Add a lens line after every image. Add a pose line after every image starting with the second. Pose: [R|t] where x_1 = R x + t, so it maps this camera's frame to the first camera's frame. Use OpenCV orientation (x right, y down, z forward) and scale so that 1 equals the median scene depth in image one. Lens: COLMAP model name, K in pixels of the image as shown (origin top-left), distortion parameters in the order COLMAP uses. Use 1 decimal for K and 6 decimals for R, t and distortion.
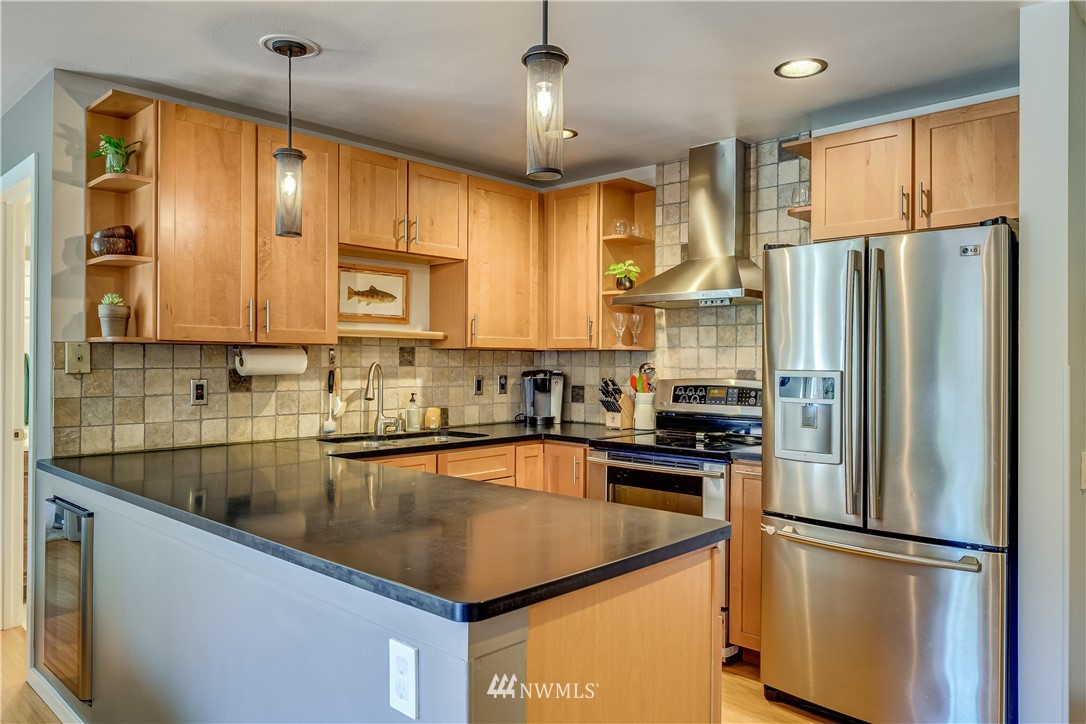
lens RADIAL K [[766.7, 0, 546.1], [0, 766.7, 362.4], [0, 0, 1]] dist [-0.010088, -0.001150]
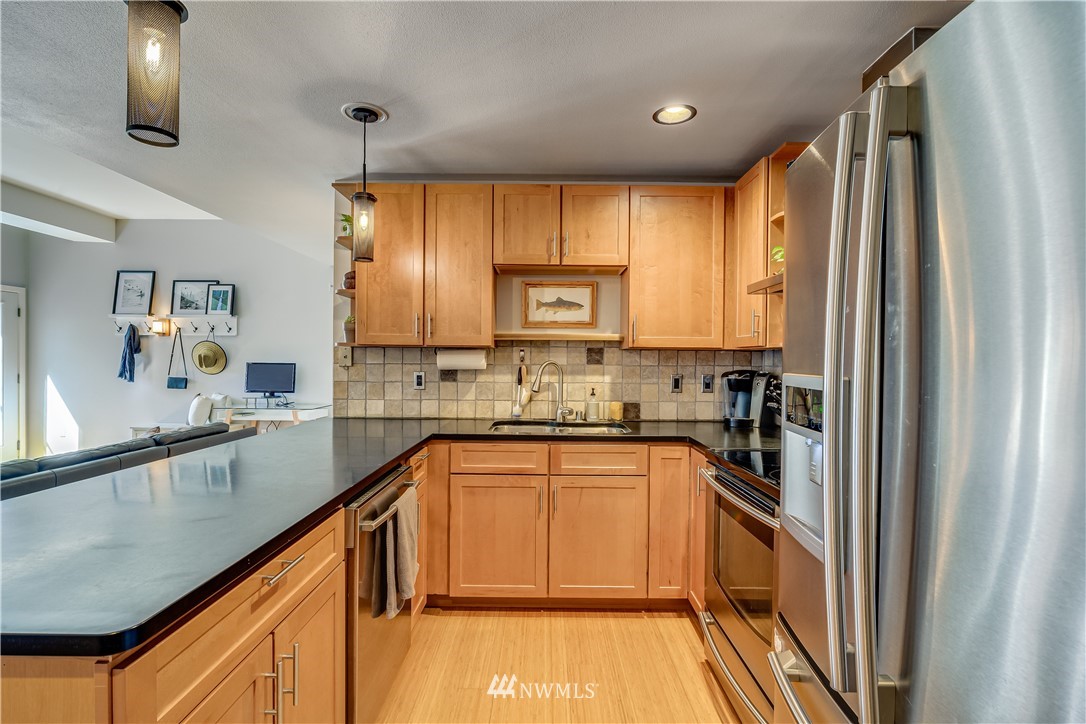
lens RADIAL K [[504.3, 0, 539.5], [0, 504.3, 359.6], [0, 0, 1]] dist [-0.004064, -0.001346]
pose [[0.672273, 0.001203, -0.740302, 0.346549], [-0.007435, 0.999959, -0.005126, 0.002173], [0.740266, 0.008951, 0.672255, 0.455623]]
